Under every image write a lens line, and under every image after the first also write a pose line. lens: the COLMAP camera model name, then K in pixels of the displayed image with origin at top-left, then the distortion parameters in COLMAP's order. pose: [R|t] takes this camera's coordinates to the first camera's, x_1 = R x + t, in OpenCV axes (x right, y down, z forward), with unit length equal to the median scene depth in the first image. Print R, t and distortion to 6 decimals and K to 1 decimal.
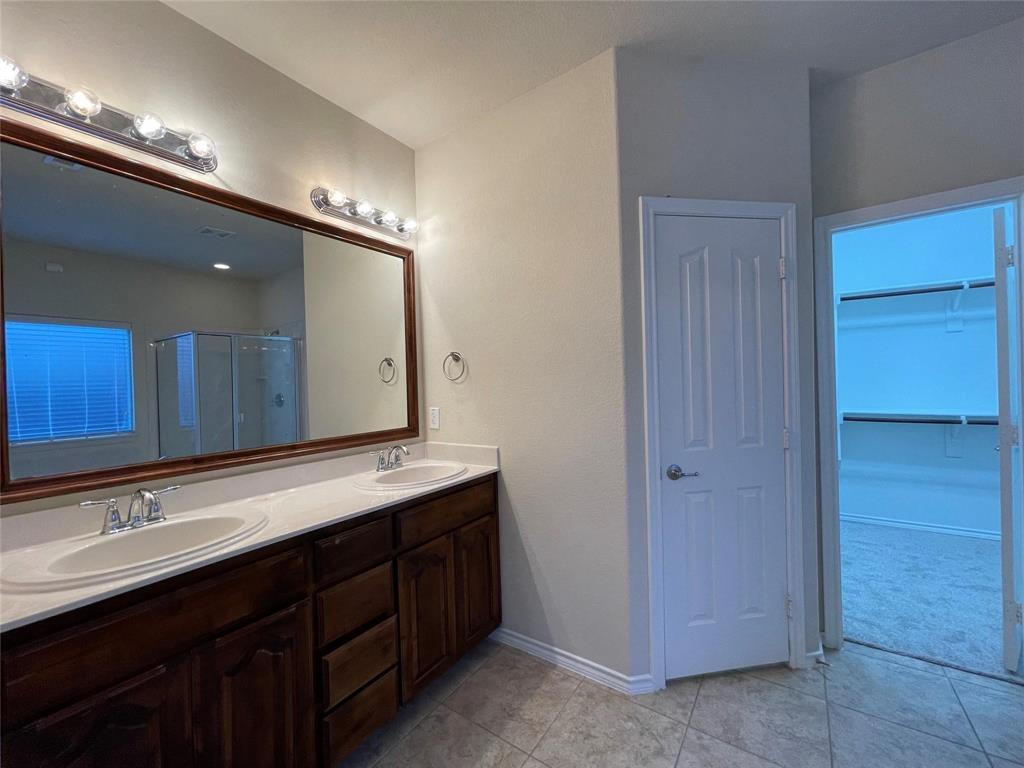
lens RADIAL K [[418.5, 0, 507.4], [0, 418.5, 384.5], [0, 0, 1]] dist [0.000251, -0.000075]
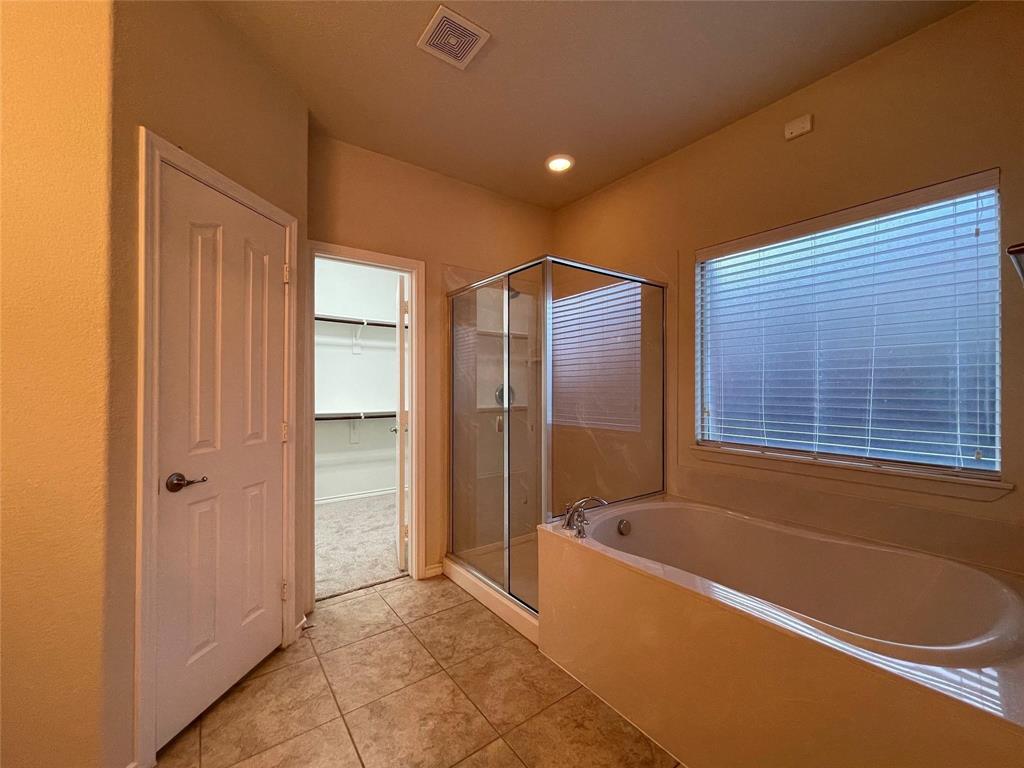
lens RADIAL K [[418.5, 0, 507.4], [0, 418.5, 384.5], [0, 0, 1]] dist [0.000251, -0.000075]
pose [[0.309231, 0.039162, 0.950180, -0.180325], [-0.006535, 0.999216, -0.039056, 0.046241], [-0.950964, 0.005868, 0.309245, 0.128218]]
